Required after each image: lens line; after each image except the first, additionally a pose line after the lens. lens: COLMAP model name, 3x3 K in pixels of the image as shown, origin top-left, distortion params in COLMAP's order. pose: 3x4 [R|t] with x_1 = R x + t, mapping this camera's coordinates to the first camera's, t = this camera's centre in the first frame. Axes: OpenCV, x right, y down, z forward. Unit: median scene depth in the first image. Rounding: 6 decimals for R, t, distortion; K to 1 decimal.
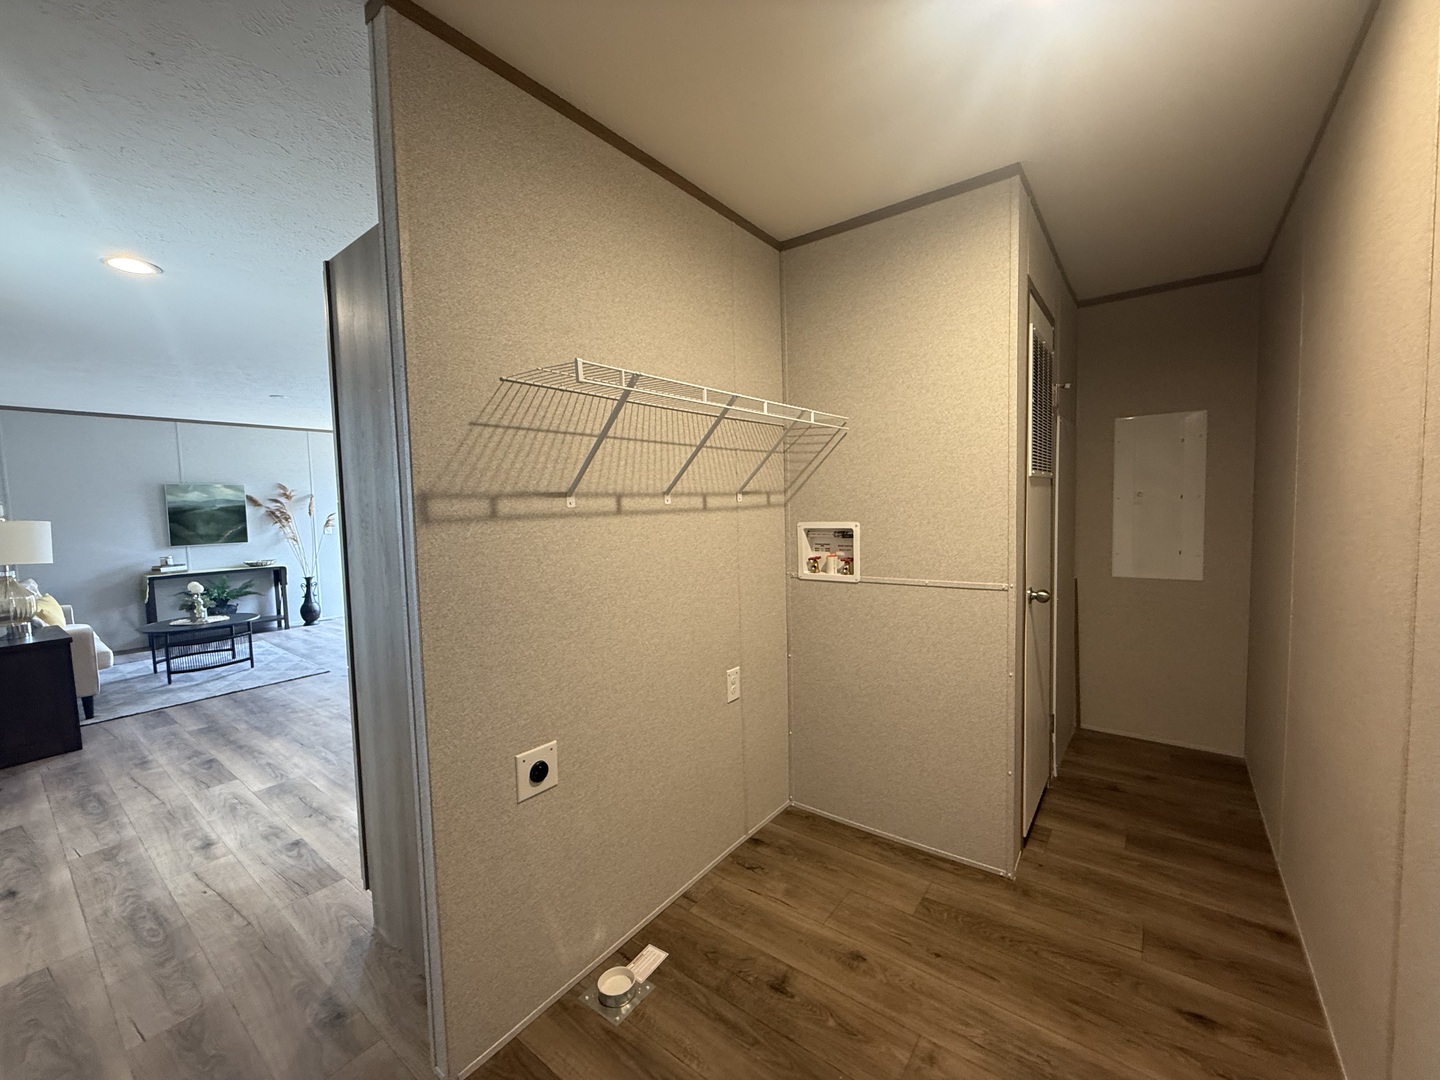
lens RADIAL K [[575.2, 0, 717.3], [0, 575.2, 542.4], [0, 0, 1]] dist [-0.002416, 0.000364]
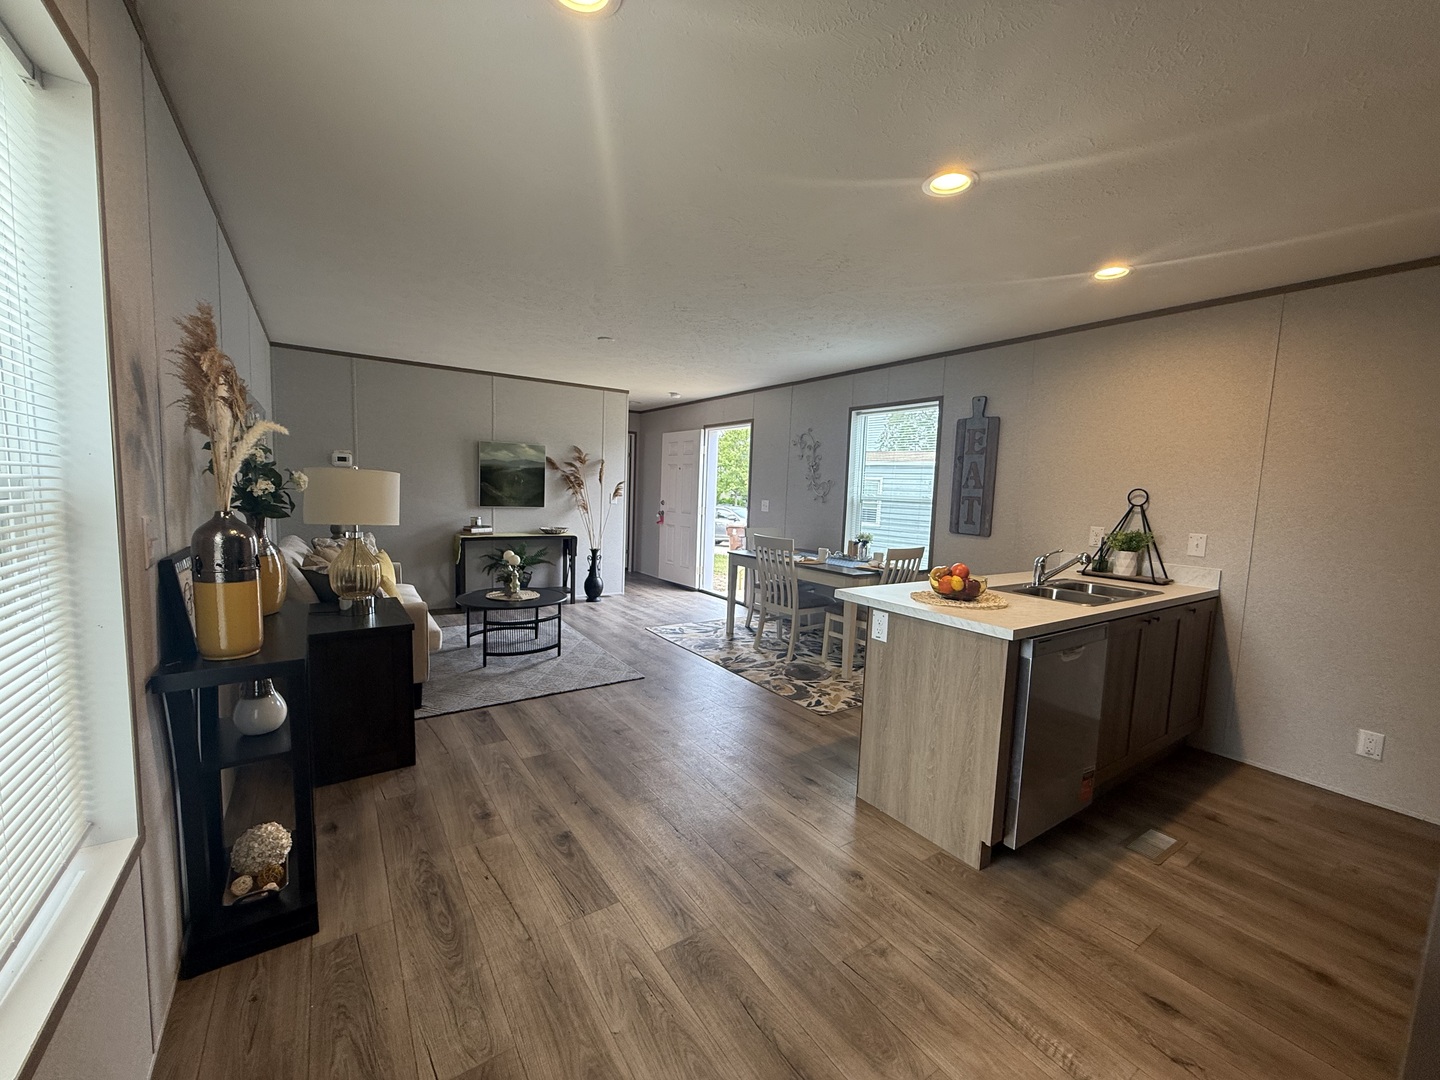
lens RADIAL K [[576.1, 0, 715.8], [0, 576.1, 537.1], [0, 0, 1]] dist [0.002552, 0.000053]
pose [[0.945722, 0.088555, -0.312680, -0.284288], [-0.082777, 0.996063, 0.031731, -0.005067], [0.314259, -0.004125, 0.949328, 0.217736]]
